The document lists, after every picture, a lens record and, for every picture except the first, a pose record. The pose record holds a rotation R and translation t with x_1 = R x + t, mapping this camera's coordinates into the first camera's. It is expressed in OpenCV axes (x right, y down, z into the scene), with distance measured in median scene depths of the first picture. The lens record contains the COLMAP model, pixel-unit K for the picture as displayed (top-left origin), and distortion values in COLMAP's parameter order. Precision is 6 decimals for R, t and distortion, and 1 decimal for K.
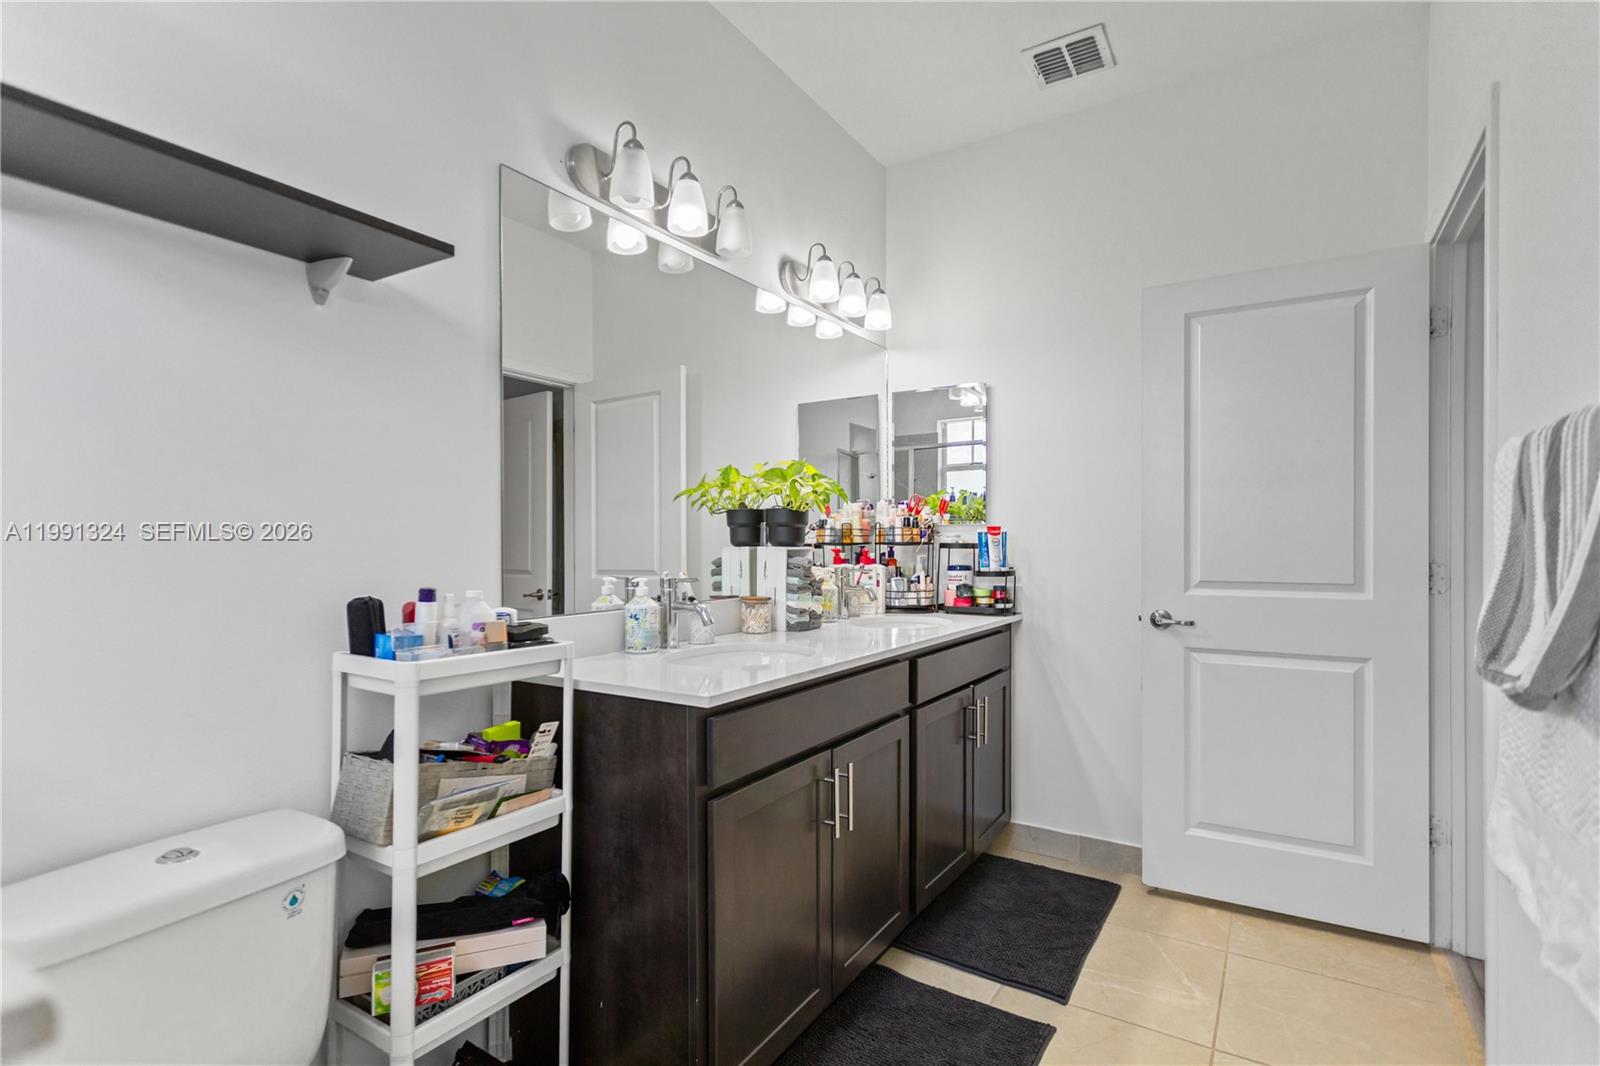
lens RADIAL K [[772.3, 0, 791.5], [0, 772.3, 543.7], [0, 0, 1]] dist [0.000242, 0.000580]
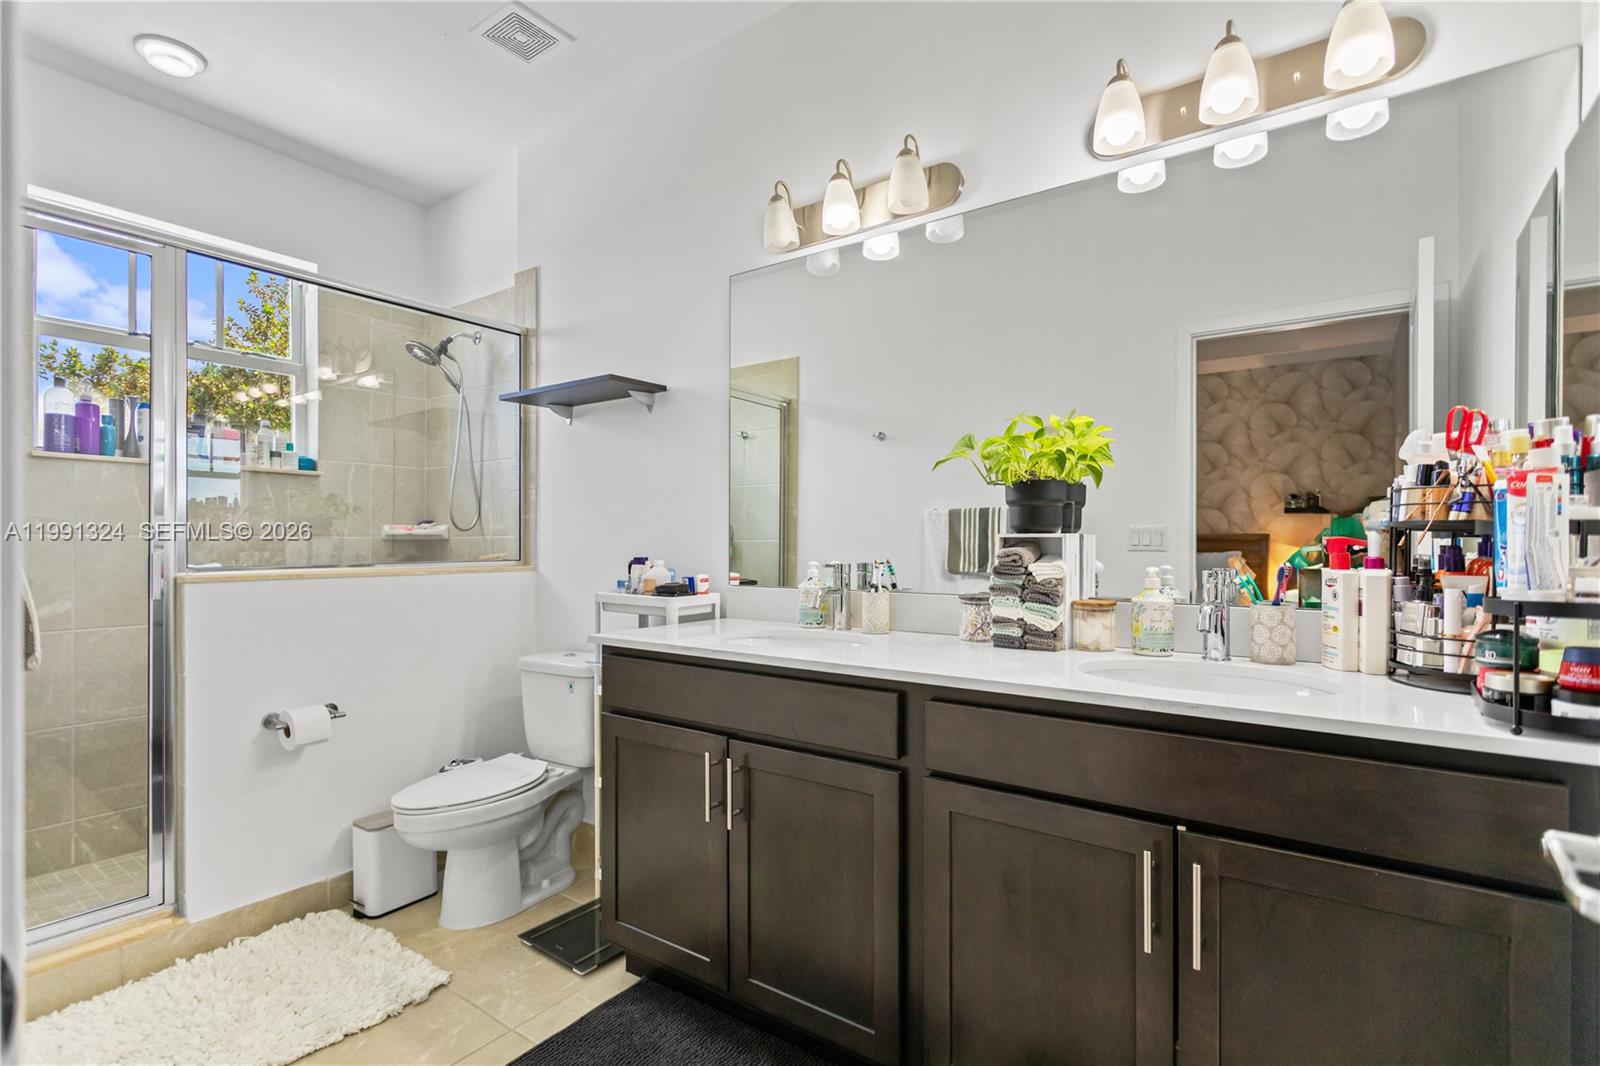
lens RADIAL K [[772.3, 0, 791.5], [0, 772.3, 543.7], [0, 0, 1]] dist [0.000242, 0.000580]
pose [[-0.063594, 0.004134, -0.997967, 0.747406], [0.000345, 0.999991, 0.004120, 0.010777], [0.997976, -0.000083, -0.063595, 0.830513]]
